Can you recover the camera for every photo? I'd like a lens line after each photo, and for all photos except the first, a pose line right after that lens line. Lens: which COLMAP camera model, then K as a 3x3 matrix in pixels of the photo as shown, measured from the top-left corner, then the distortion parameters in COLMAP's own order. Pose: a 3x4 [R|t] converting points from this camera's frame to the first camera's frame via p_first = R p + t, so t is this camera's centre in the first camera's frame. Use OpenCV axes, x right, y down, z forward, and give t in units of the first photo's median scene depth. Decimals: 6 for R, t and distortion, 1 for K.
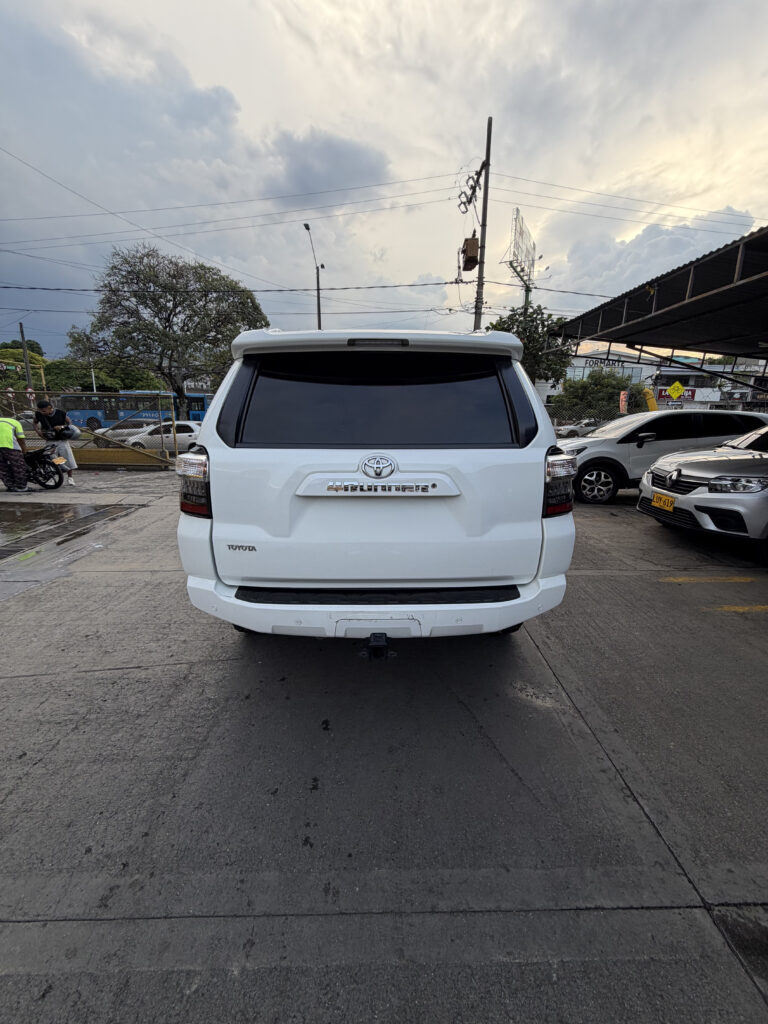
lens RADIAL K [[405.5, 0, 382.0], [0, 405.5, 516.3], [0, 0, 1]] dist [-0.002642, -0.000331]
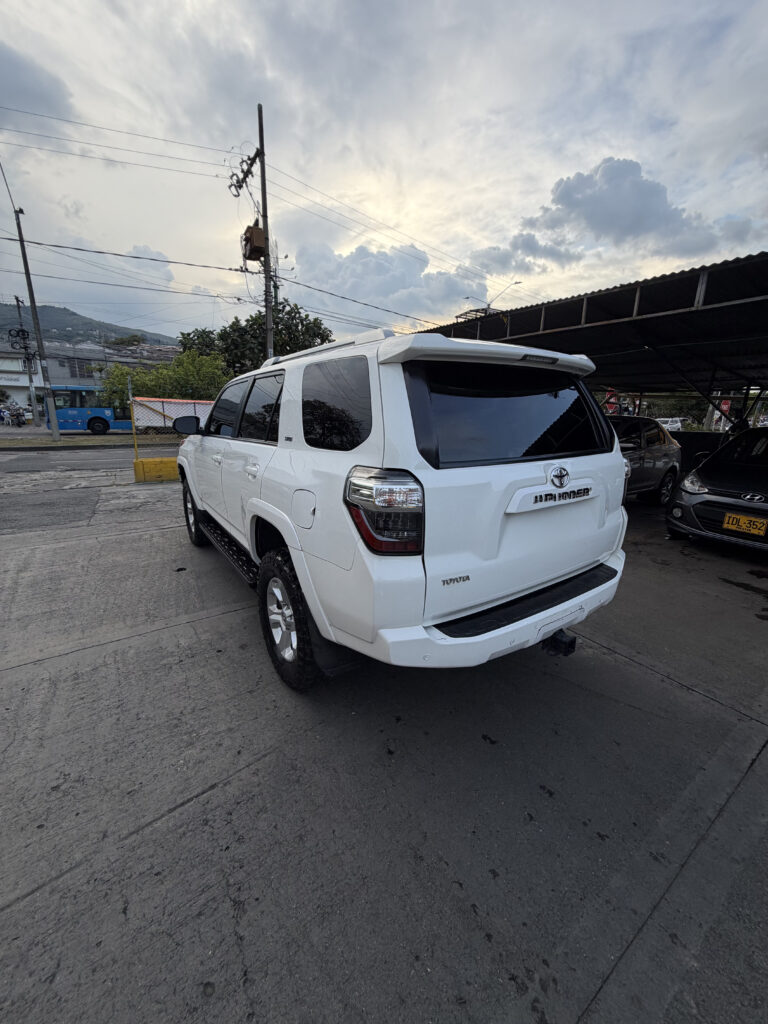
lens RADIAL K [[407.1, 0, 381.9], [0, 407.1, 516.5], [0, 0, 1]] dist [0.003310, -0.000665]
pose [[0.834535, -0.134963, 0.534169, -0.081915], [0.128745, 0.990461, 0.049110, -0.010983], [-0.535702, 0.027787, 0.843950, 0.028037]]
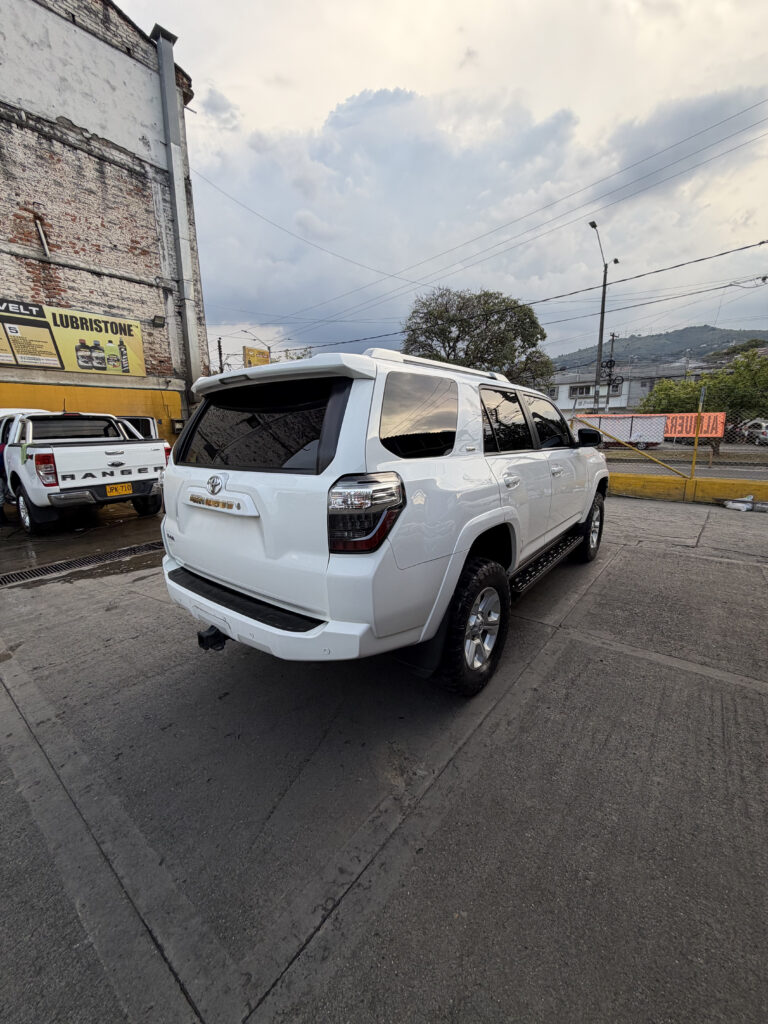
lens RADIAL K [[408.0, 0, 384.0], [0, 408.0, 509.5], [0, 0, 1]] dist [-0.002252, 0.000118]
pose [[0.769918, 0.099411, -0.630352, 0.093781], [-0.129113, 0.991629, -0.001313, -0.009418], [0.624945, 0.082398, 0.776308, 0.031245]]
